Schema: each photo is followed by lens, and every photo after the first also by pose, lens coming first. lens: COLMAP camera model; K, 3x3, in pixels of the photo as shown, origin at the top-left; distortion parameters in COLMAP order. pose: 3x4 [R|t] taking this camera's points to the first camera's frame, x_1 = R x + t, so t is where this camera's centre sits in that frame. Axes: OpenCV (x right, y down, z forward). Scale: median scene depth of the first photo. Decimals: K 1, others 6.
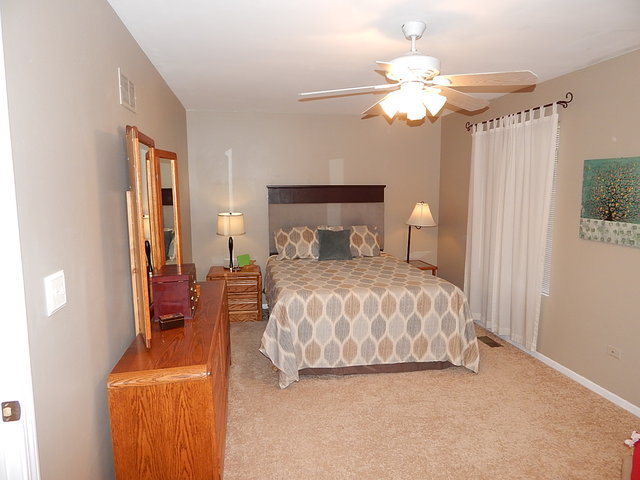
lens RADIAL K [[418.4, 0, 316.8], [0, 418.4, 239.7], [0, 0, 1]] dist [0.009076, -0.008417]
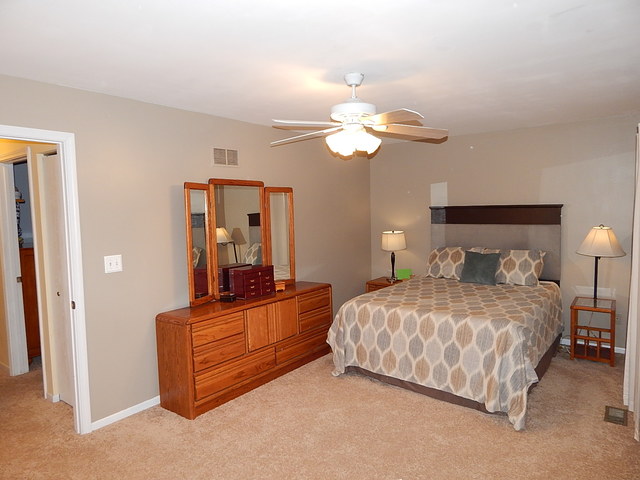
lens RADIAL K [[418.4, 0, 314.7], [0, 418.4, 239.6], [0, 0, 1]] dist [0.009076, -0.008417]
pose [[0.675064, 0.047549, -0.736226, 0.709628], [-0.074972, 0.997176, -0.004341, -0.028745], [0.733940, 0.058127, 0.676722, 0.107402]]
